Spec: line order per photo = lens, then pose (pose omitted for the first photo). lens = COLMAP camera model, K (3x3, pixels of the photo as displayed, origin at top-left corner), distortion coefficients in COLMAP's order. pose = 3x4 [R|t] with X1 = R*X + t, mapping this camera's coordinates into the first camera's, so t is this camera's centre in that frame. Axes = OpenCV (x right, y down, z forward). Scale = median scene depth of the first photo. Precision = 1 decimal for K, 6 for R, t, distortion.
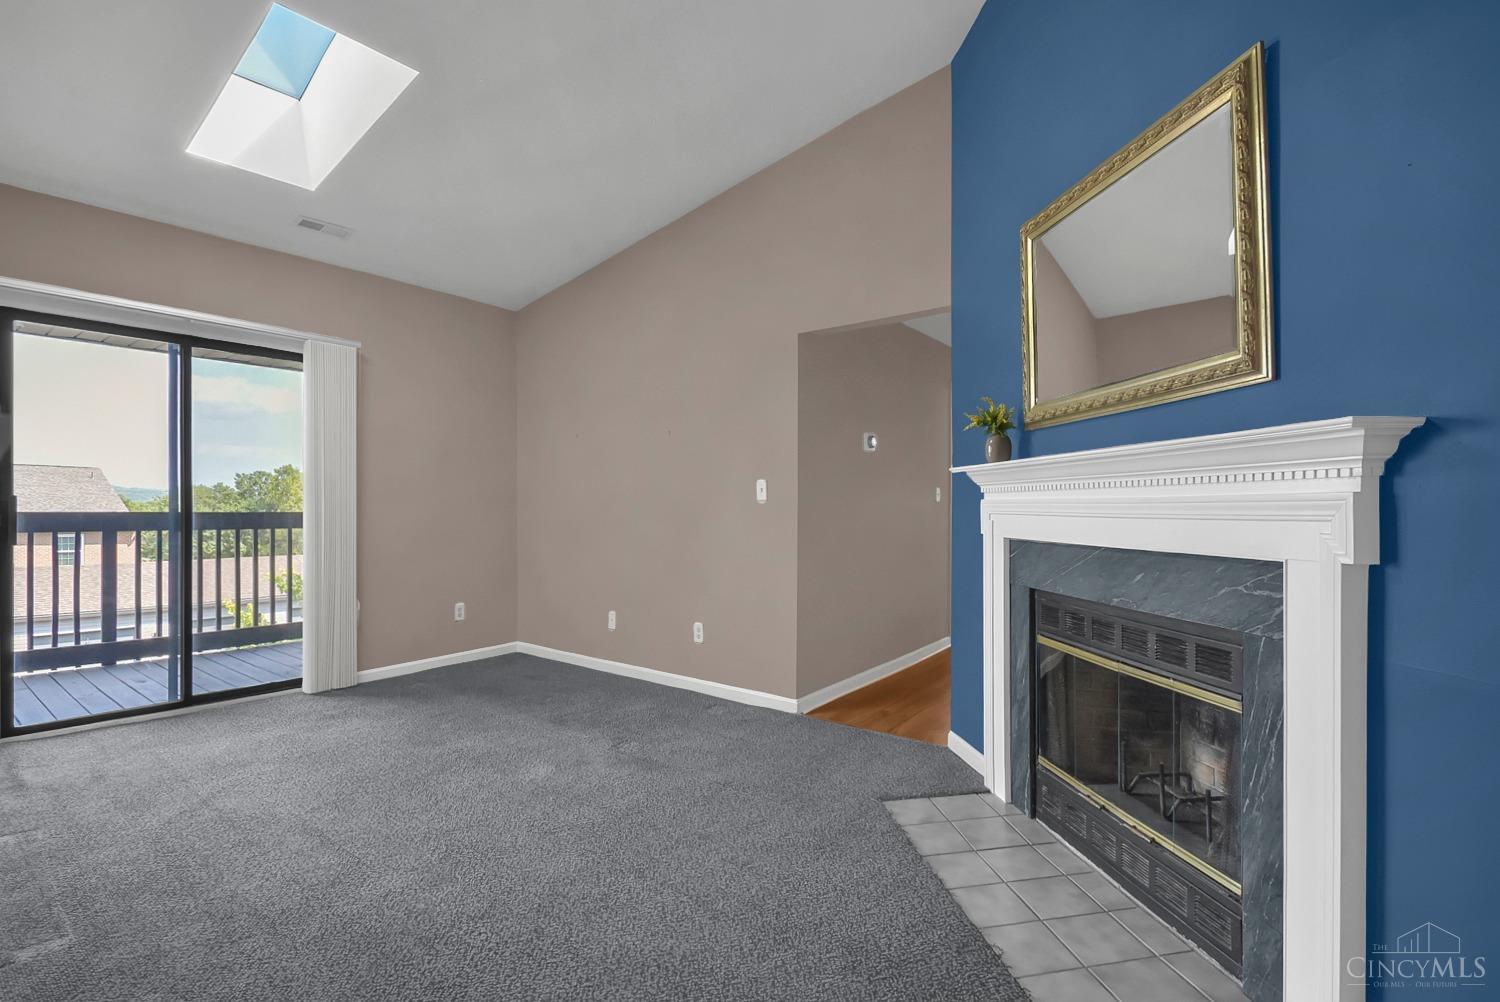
lens RADIAL K [[701.0, 0, 750.0], [0, 701.0, 501.0], [0, 0, 1]] dist [-0.001440, -0.000503]
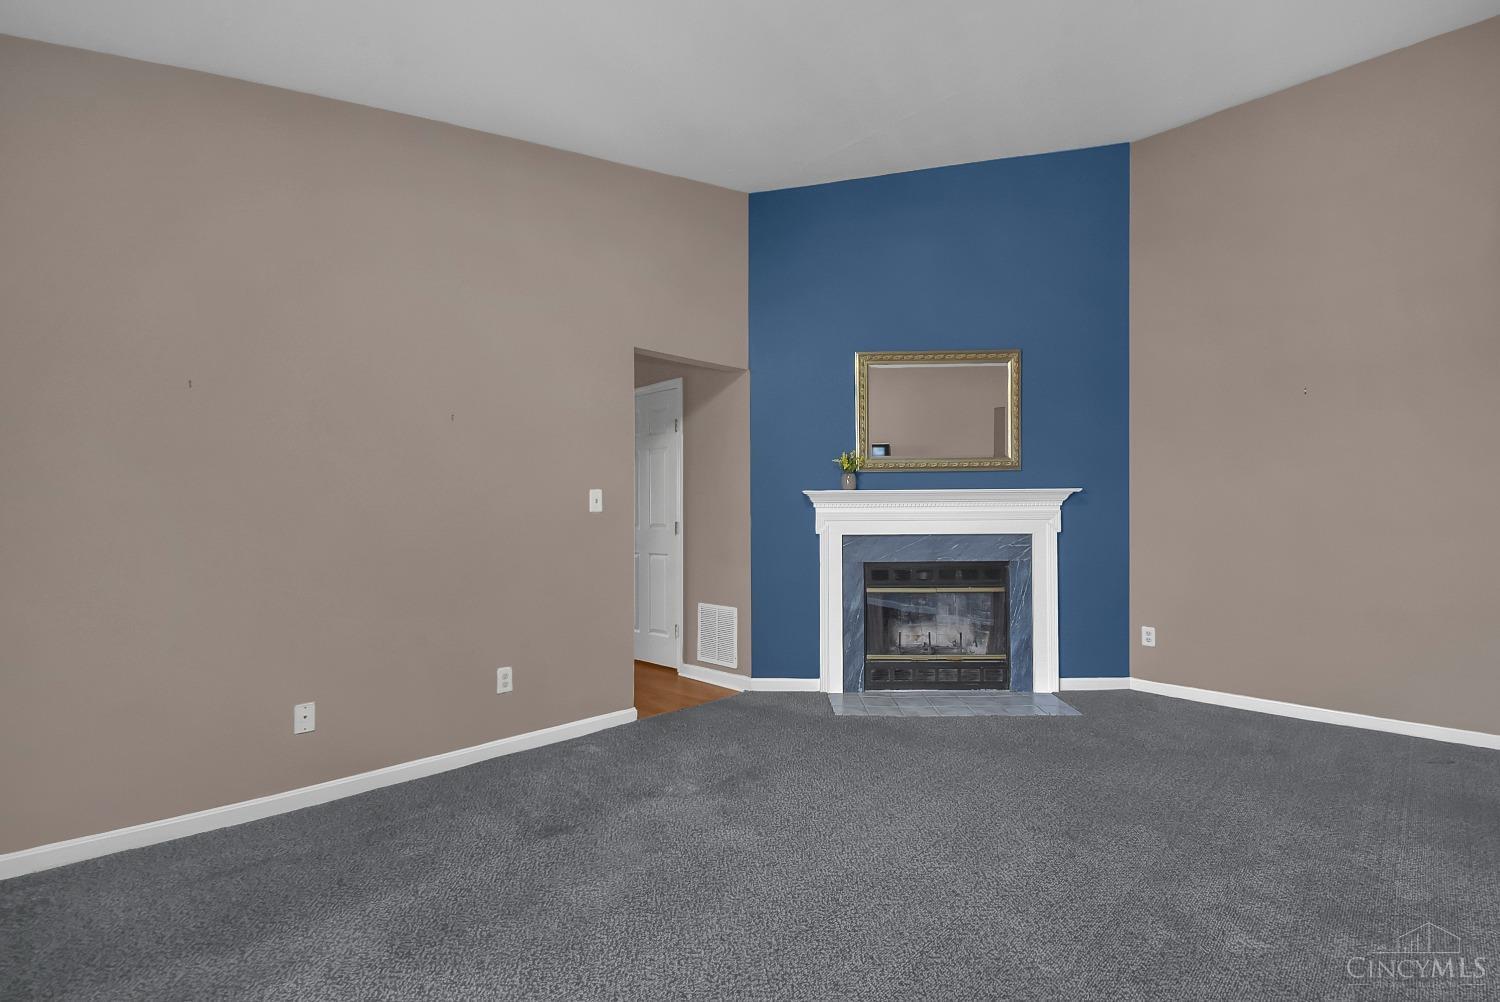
lens RADIAL K [[701.0, 0, 750.0], [0, 701.0, 501.0], [0, 0, 1]] dist [-0.001440, -0.000503]
pose [[0.141999, 0.002027, 0.989865, -1.359632], [-0.005678, 0.999983, -0.001233, -0.025172], [-0.989850, -0.005445, 0.142008, 1.015166]]
